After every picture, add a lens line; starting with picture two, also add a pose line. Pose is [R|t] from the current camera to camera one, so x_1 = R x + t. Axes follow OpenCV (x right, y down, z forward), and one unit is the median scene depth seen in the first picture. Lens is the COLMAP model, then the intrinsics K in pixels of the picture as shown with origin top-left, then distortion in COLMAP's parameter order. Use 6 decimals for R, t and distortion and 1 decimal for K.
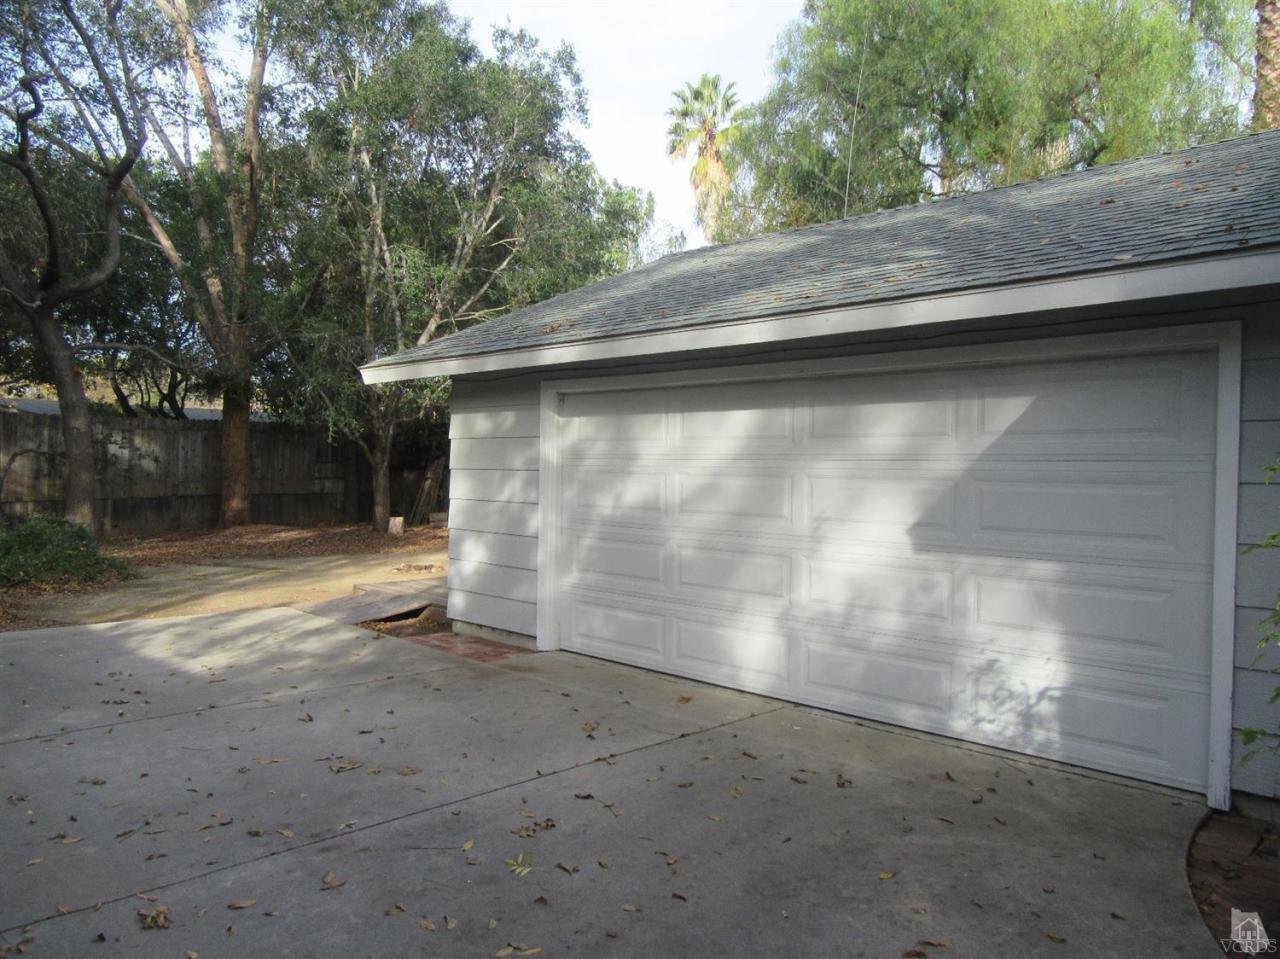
lens RADIAL K [[942.8, 0, 634.0], [0, 942.8, 480.4], [0, 0, 1]] dist [-0.011633, 0.007262]
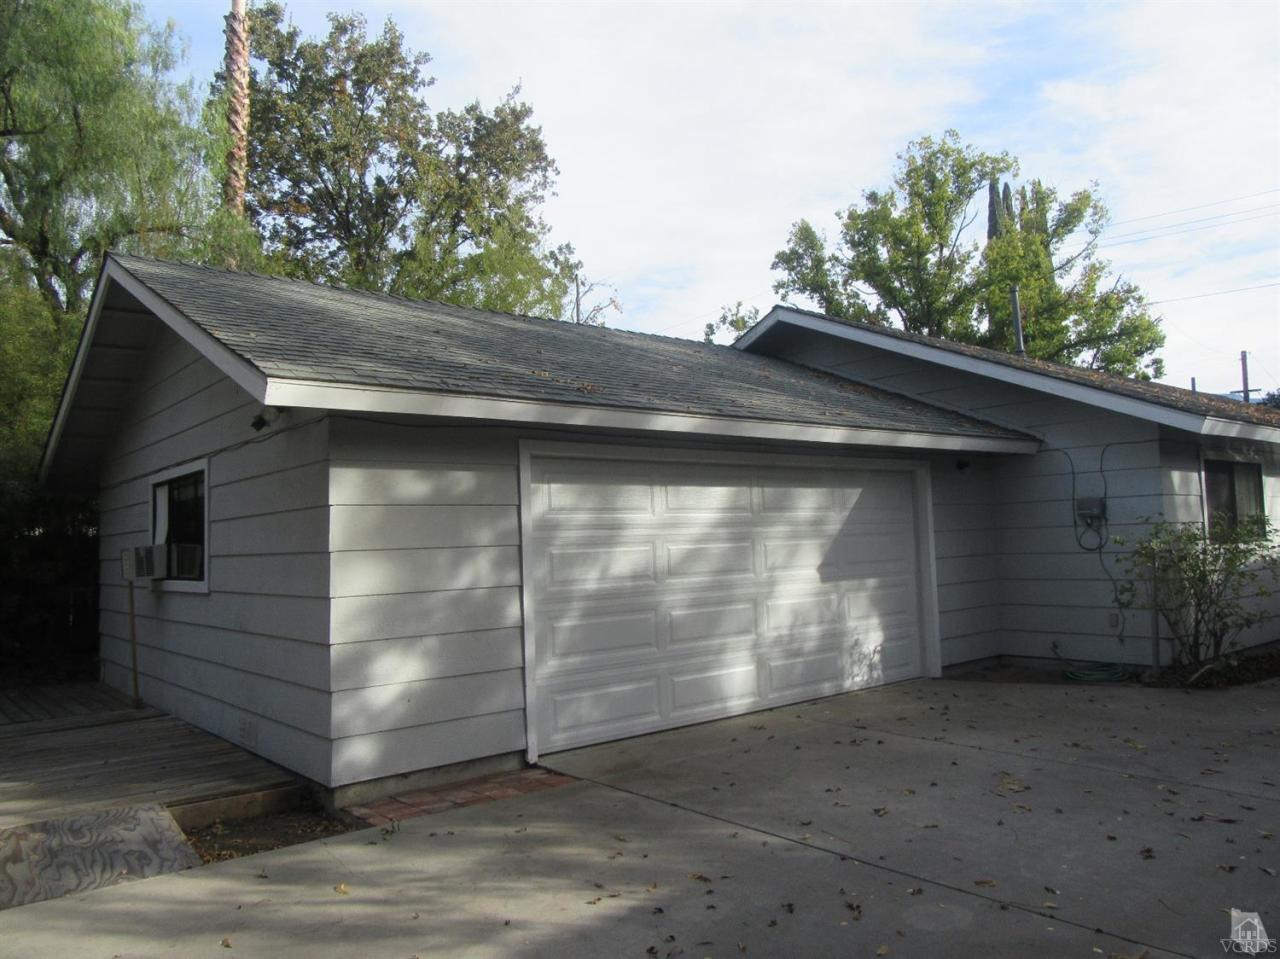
lens RADIAL K [[942.8, 0, 634.2], [0, 942.8, 478.7], [0, 0, 1]] dist [-0.011633, 0.007262]
pose [[0.083761, 0.054501, 0.994994, -1.172685], [0.051260, 0.996946, -0.058923, -0.018999], [-0.995167, 0.055939, 0.080712, 1.053105]]
